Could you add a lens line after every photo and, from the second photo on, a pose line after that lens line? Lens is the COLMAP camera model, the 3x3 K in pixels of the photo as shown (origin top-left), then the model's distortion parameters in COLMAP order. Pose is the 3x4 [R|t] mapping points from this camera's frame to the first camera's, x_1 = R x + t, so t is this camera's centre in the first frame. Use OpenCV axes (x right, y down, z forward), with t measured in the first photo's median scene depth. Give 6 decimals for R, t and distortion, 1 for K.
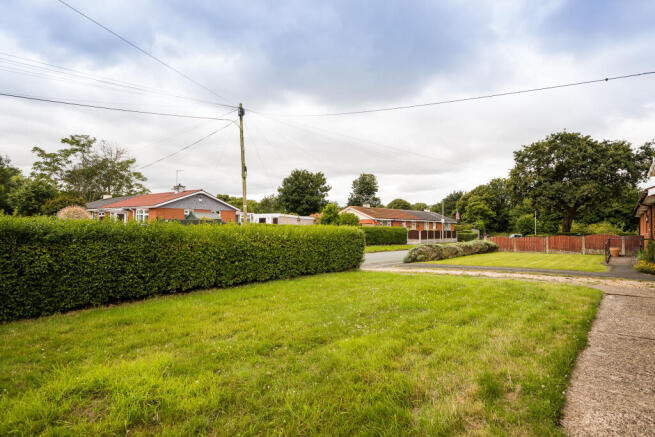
lens RADIAL K [[393.8, 0, 327.5], [0, 393.8, 218.5], [0, 0, 1]] dist [-0.003011, -0.000340]
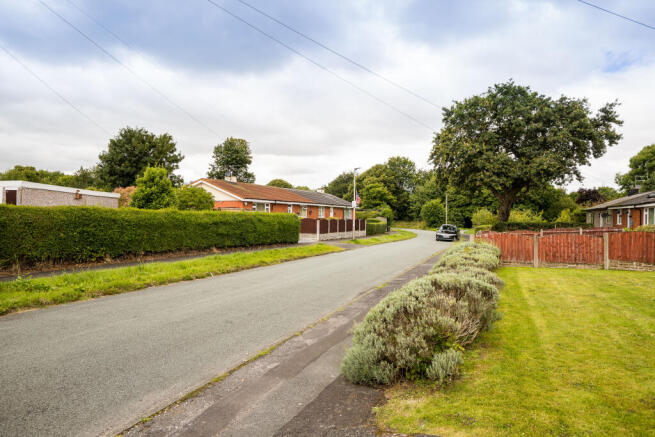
lens RADIAL K [[401.4, 0, 327.5], [0, 401.4, 218.5], [0, 0, 1]] dist [-0.000910, -0.000099]
pose [[0.952994, 0.000847, 0.302987, 0.039679], [-0.010050, 0.999534, 0.028816, 0.007375], [-0.302822, -0.030506, 0.952559, 0.265778]]
